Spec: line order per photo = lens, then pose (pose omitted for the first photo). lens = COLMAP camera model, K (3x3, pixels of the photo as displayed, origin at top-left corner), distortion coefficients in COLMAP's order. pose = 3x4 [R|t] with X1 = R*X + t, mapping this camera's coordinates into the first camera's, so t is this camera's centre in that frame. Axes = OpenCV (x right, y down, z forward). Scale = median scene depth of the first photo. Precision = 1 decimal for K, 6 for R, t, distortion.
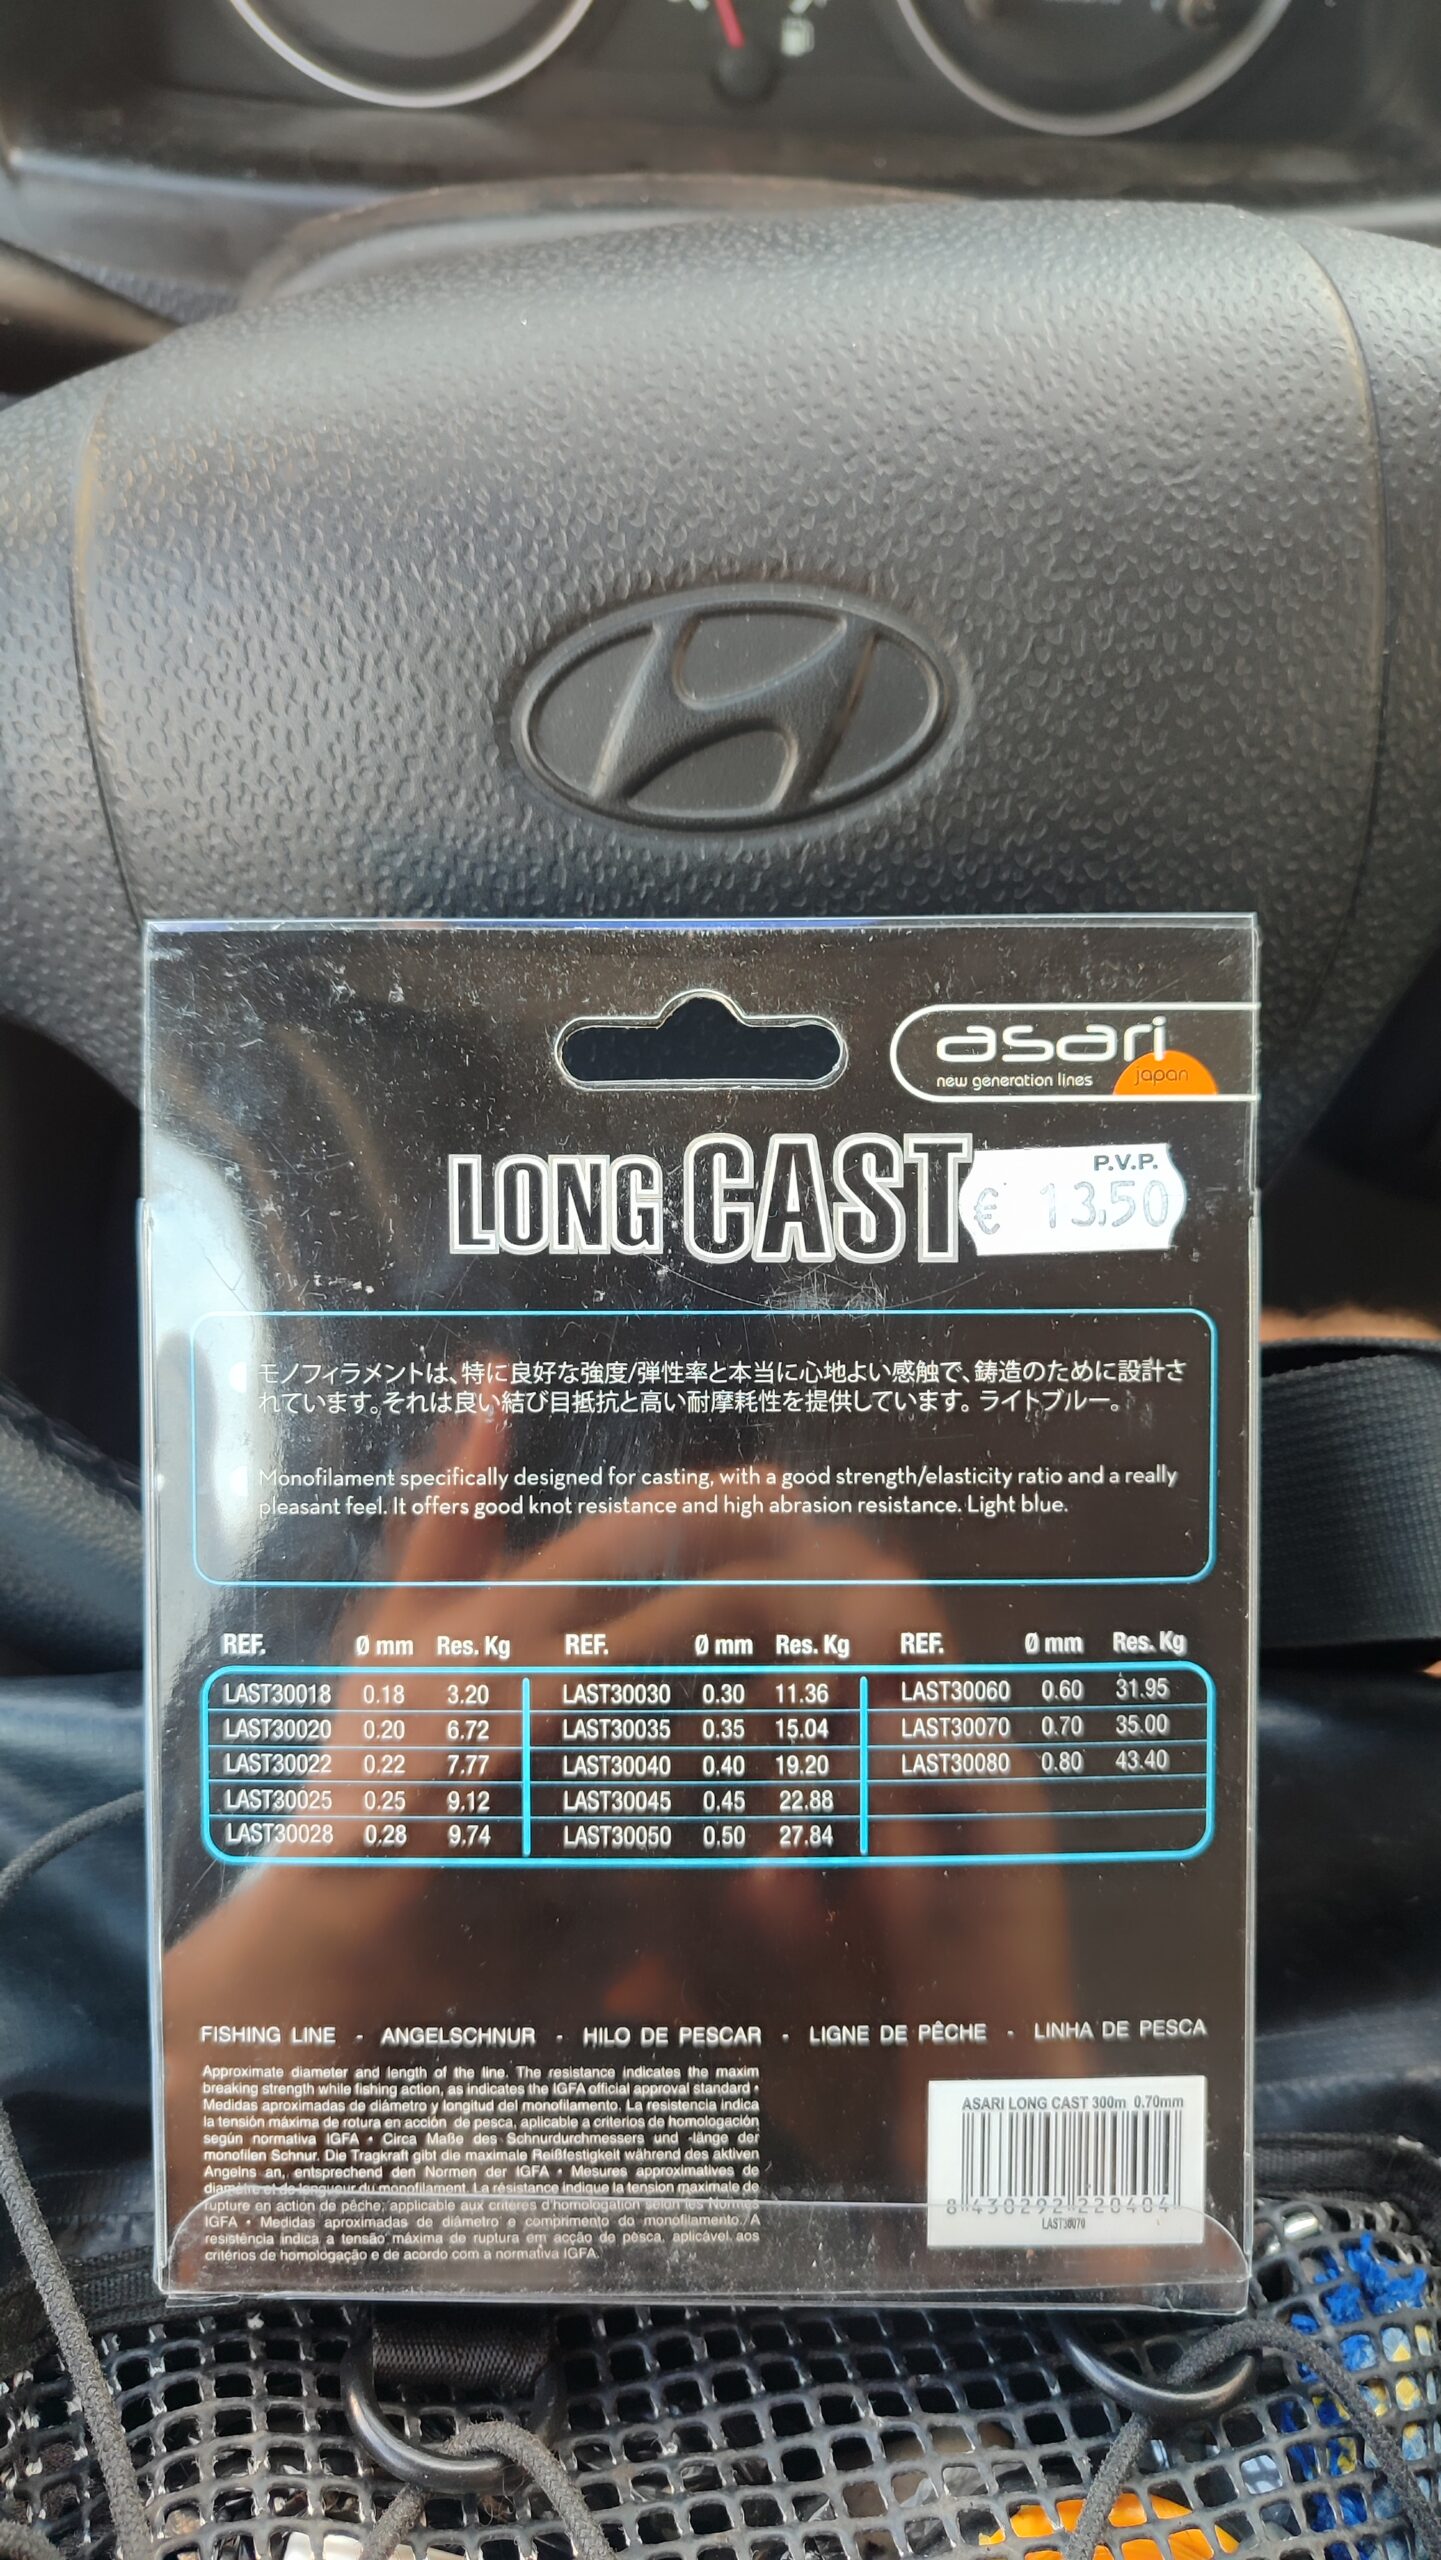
lens RADIAL K [[1917.7, 0, 720.5], [0, 1917.7, 1280.0], [0, 0, 1]] dist [-0.050366, 0.043186]
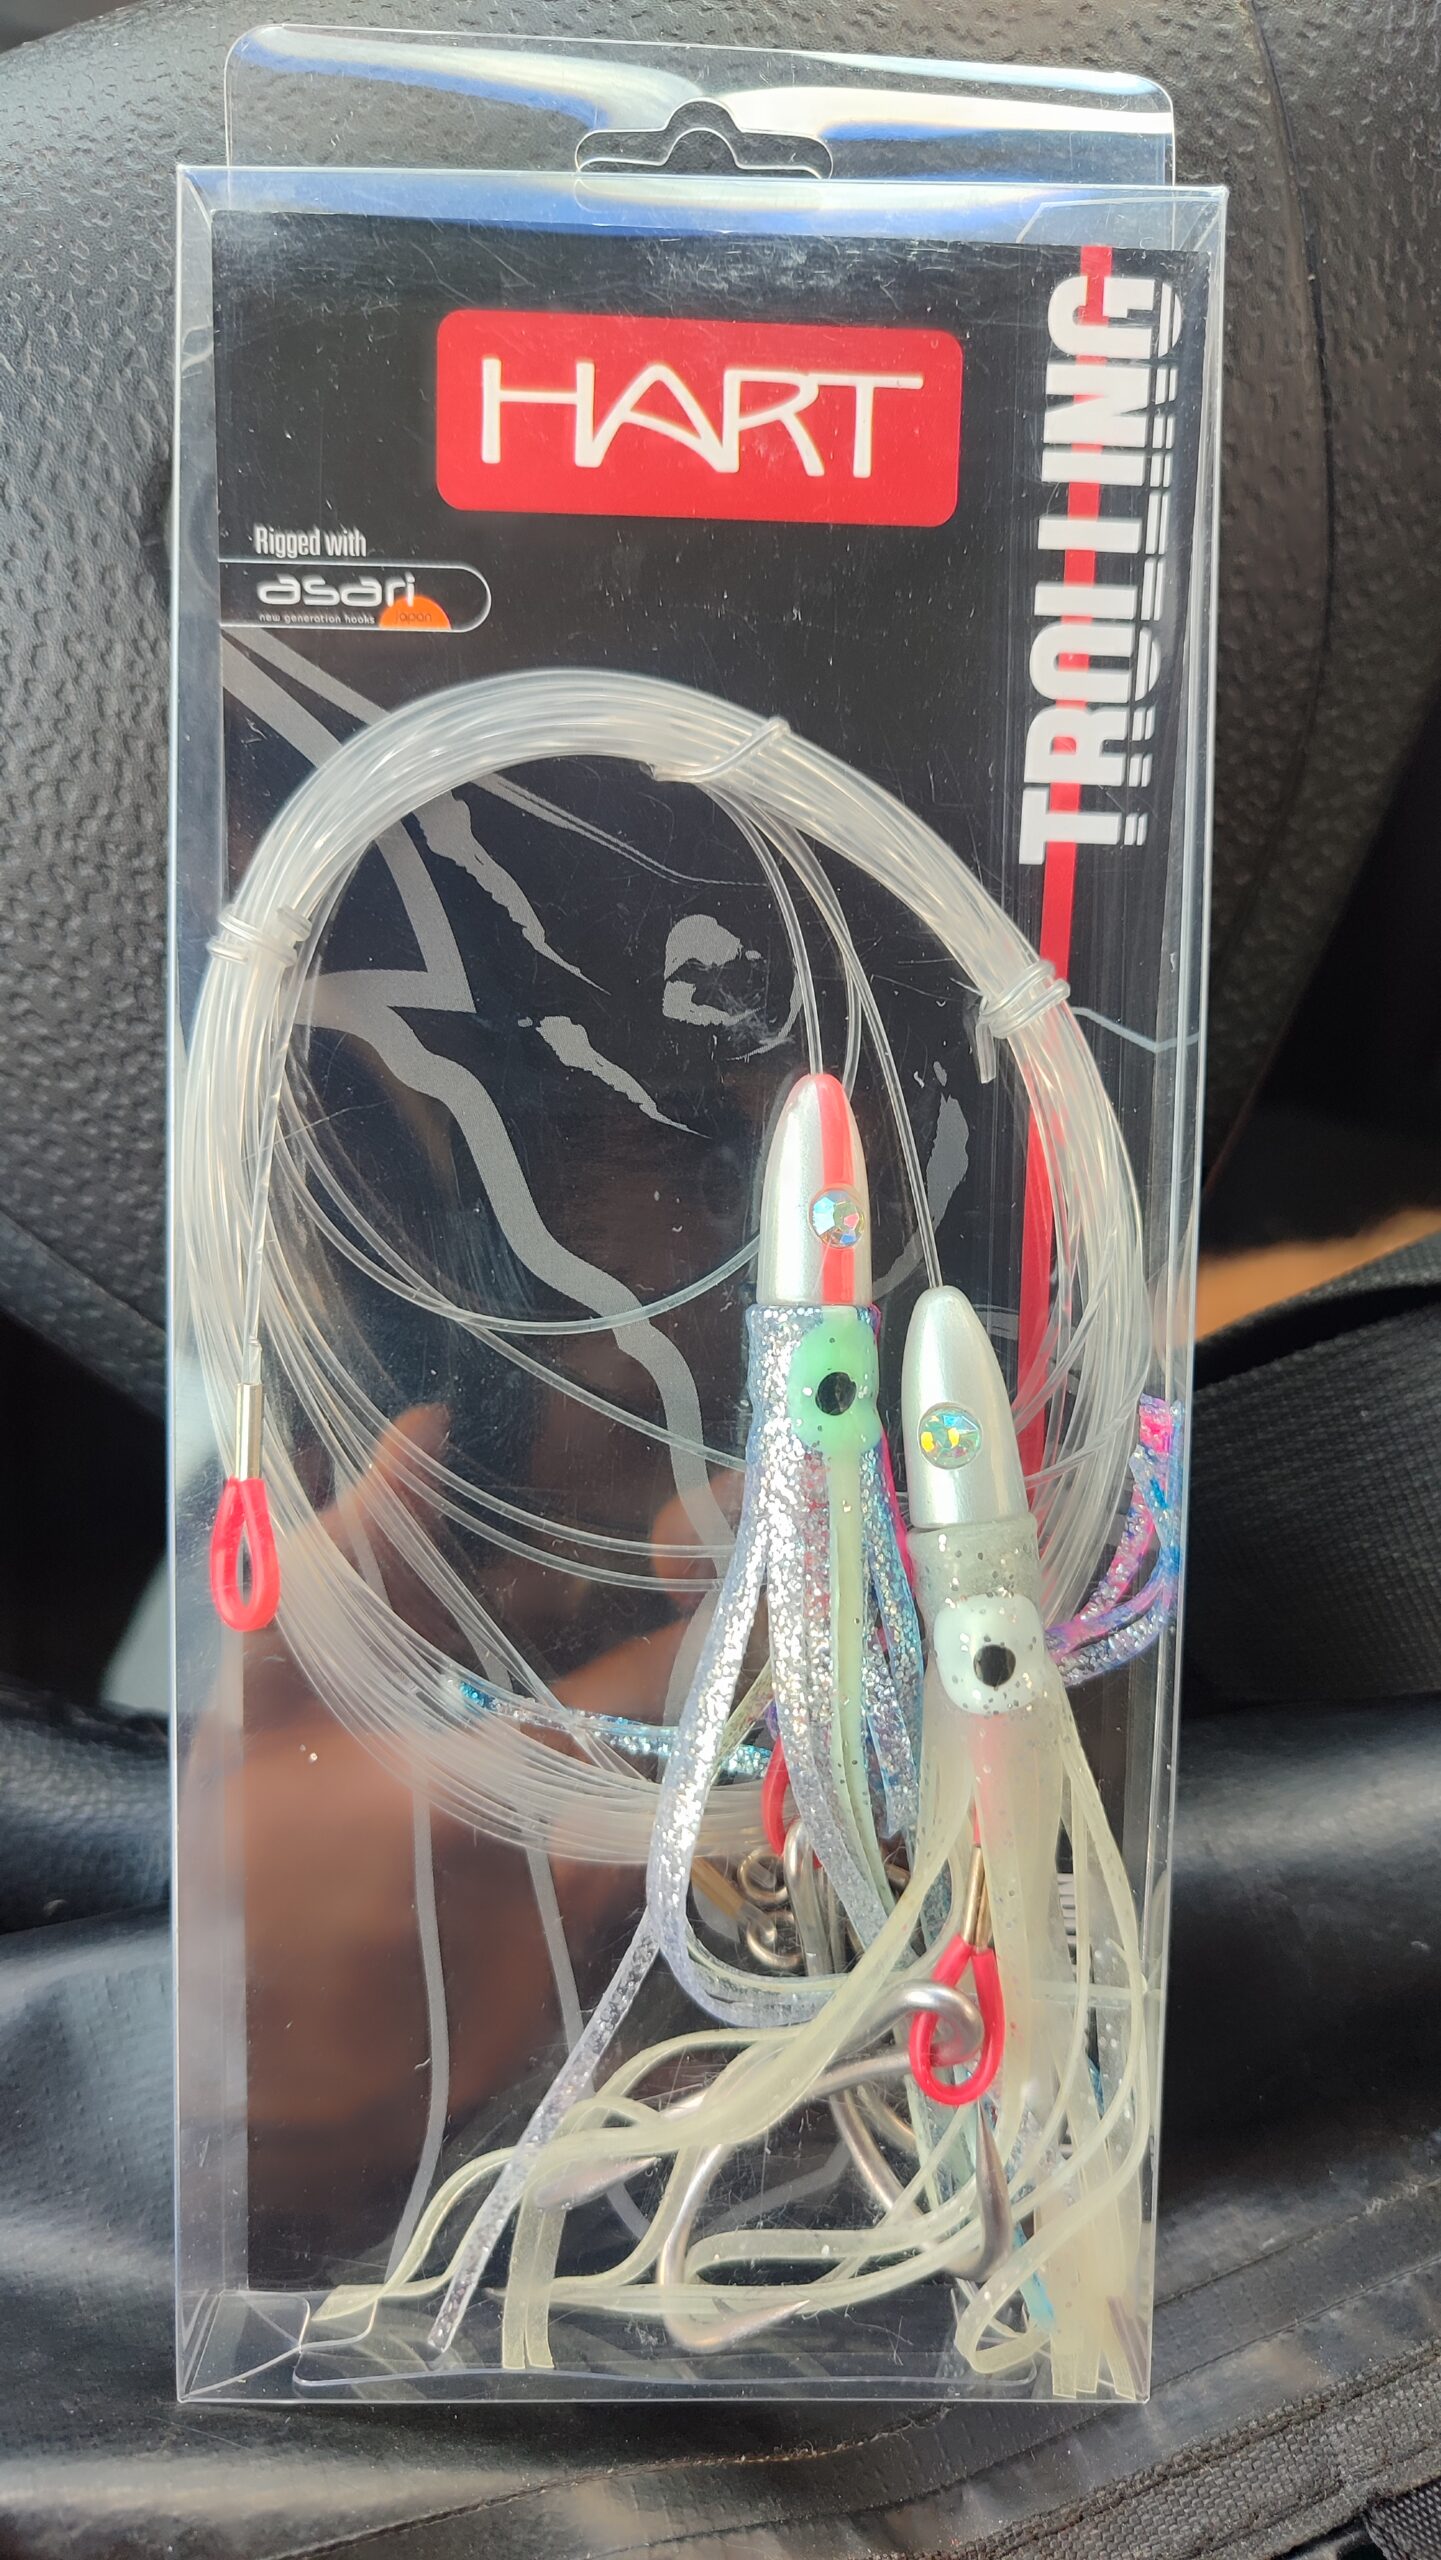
lens RADIAL K [[1950.7, 0, 720.5], [0, 1950.7, 1280.0], [0, 0, 1]] dist [-0.074550, 0.056155]
pose [[0.987011, -0.160581, 0.004824, 0.053447], [0.160595, 0.985391, -0.056696, 0.067256], [0.004351, 0.056734, 0.998380, 0.271520]]
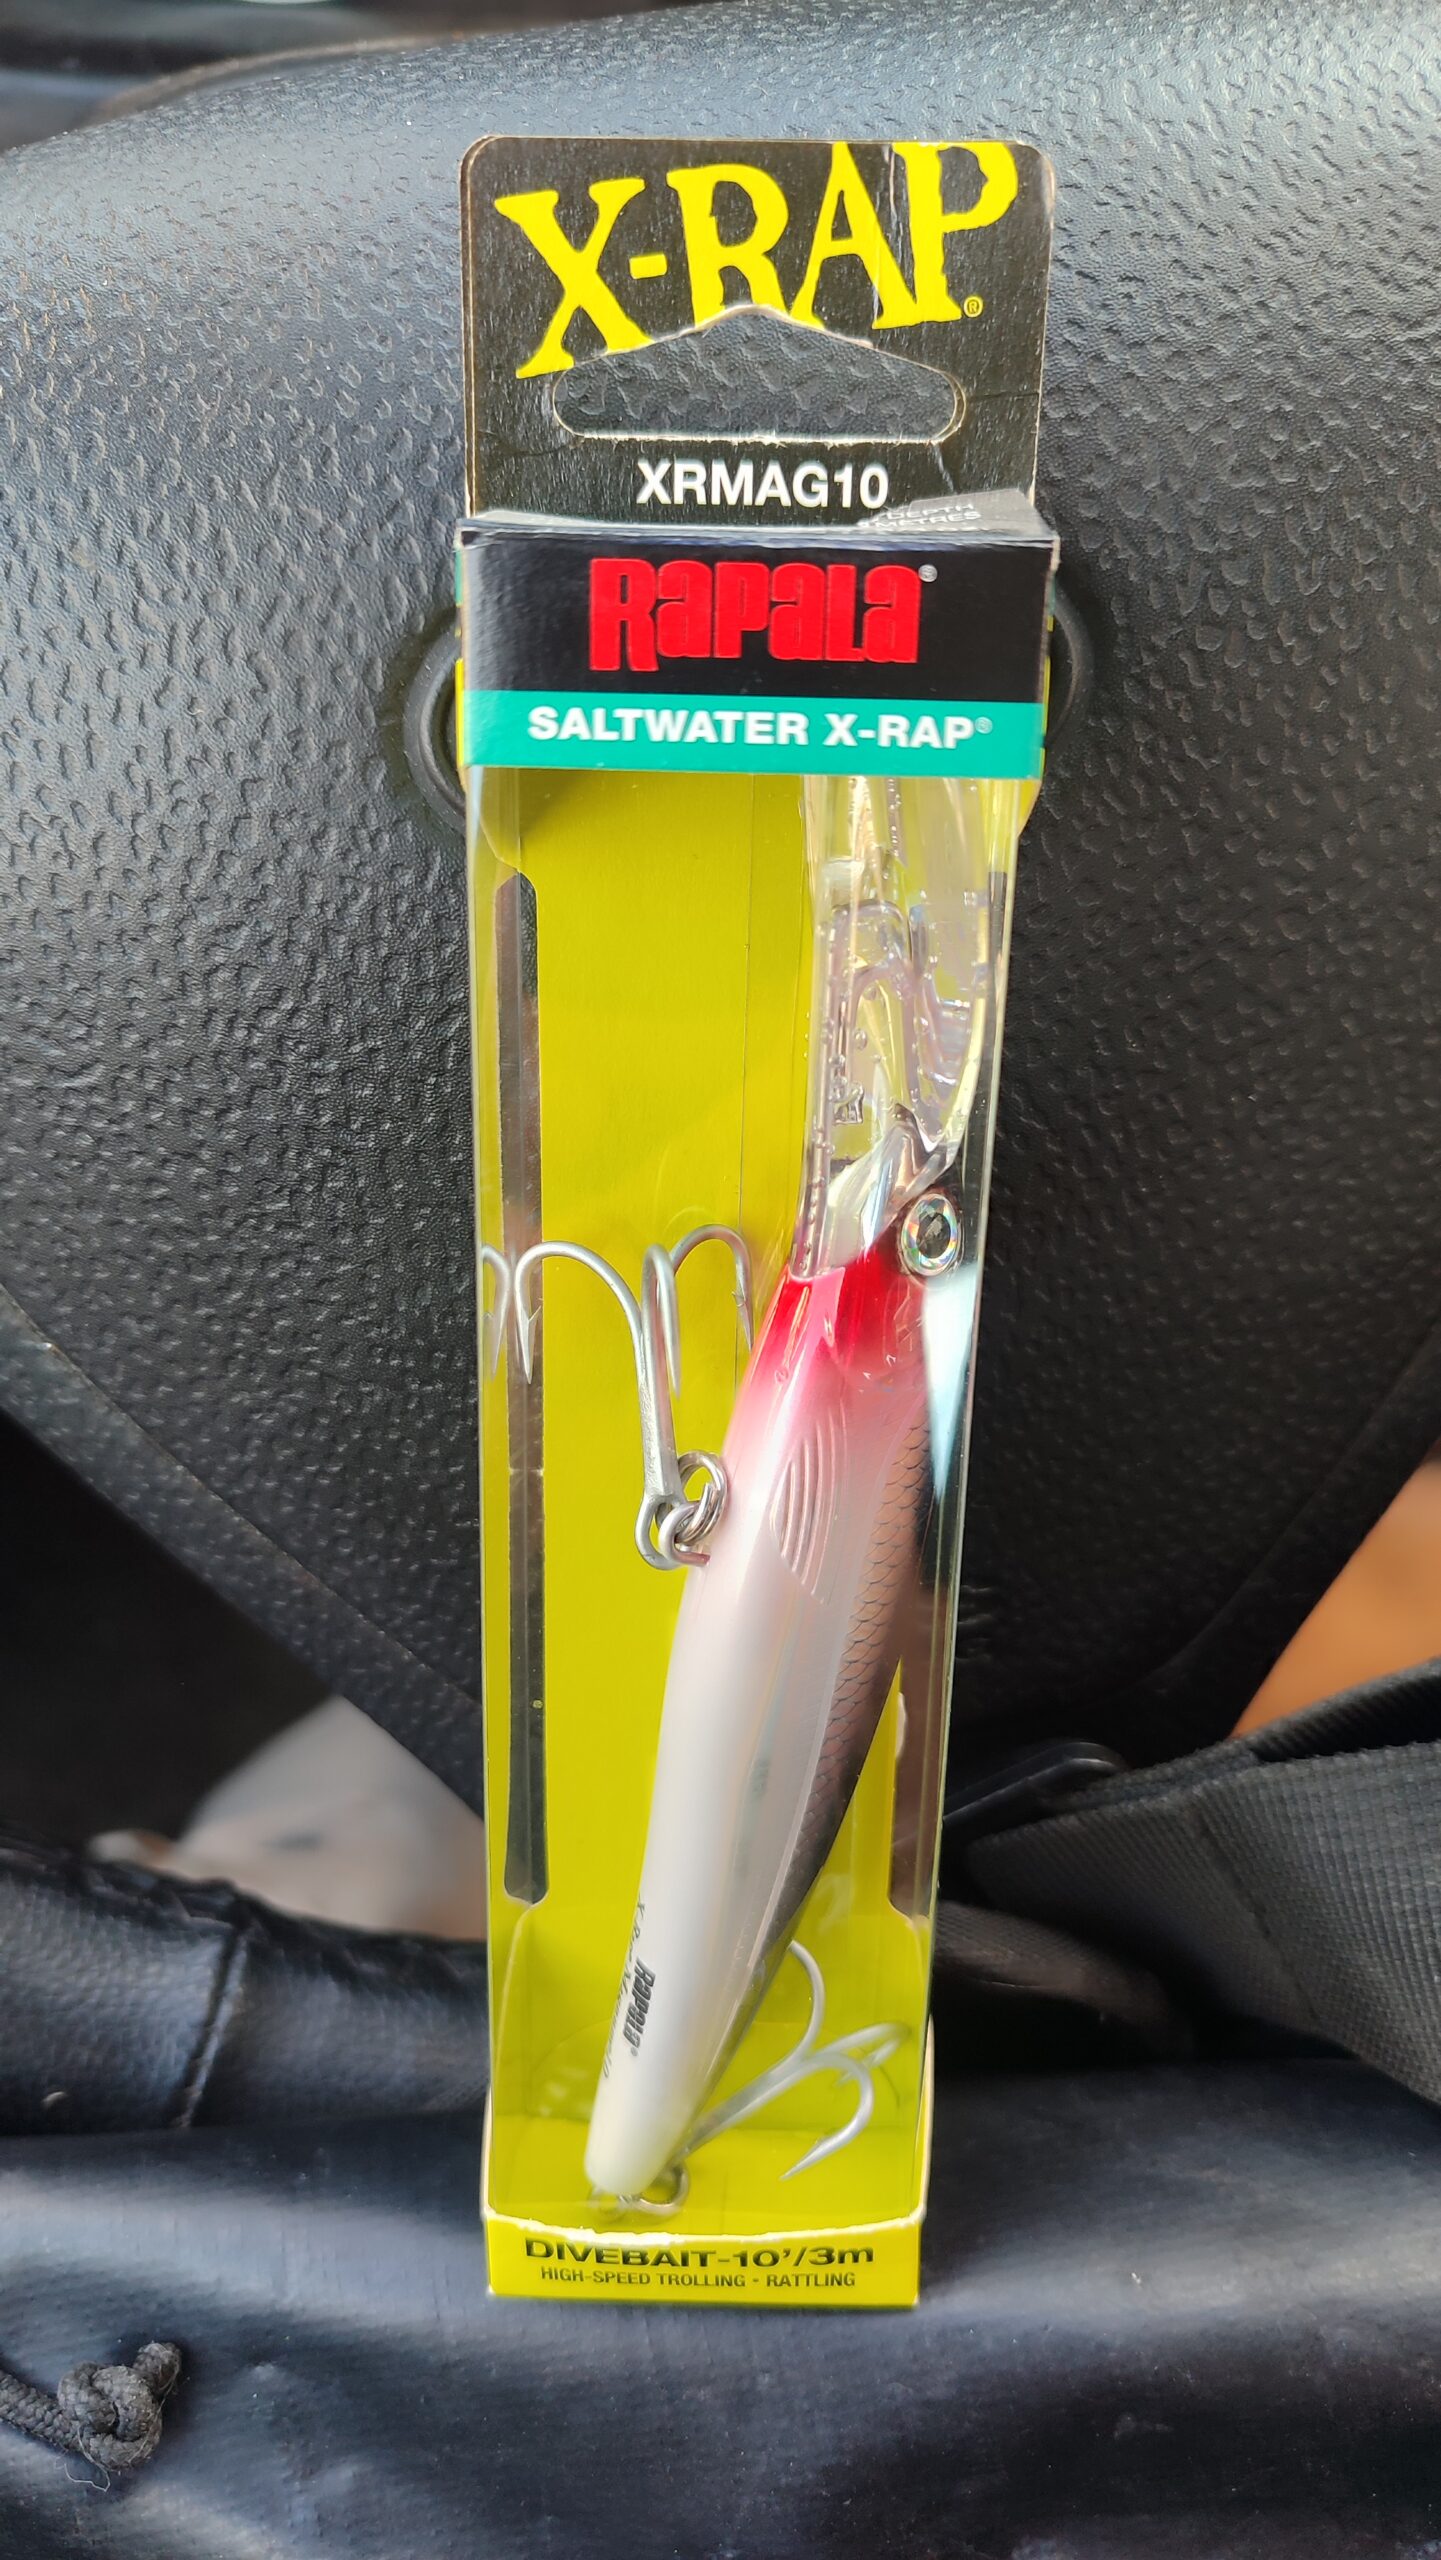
lens RADIAL K [[1950.7, 0, 720.5], [0, 1950.7, 1280.0], [0, 0, 1]] dist [-0.074550, 0.056155]
pose [[0.998981, -0.032055, 0.031757, -0.029769], [0.032567, 0.999346, -0.015741, -0.090224], [-0.031232, 0.016760, 0.999372, 0.345198]]
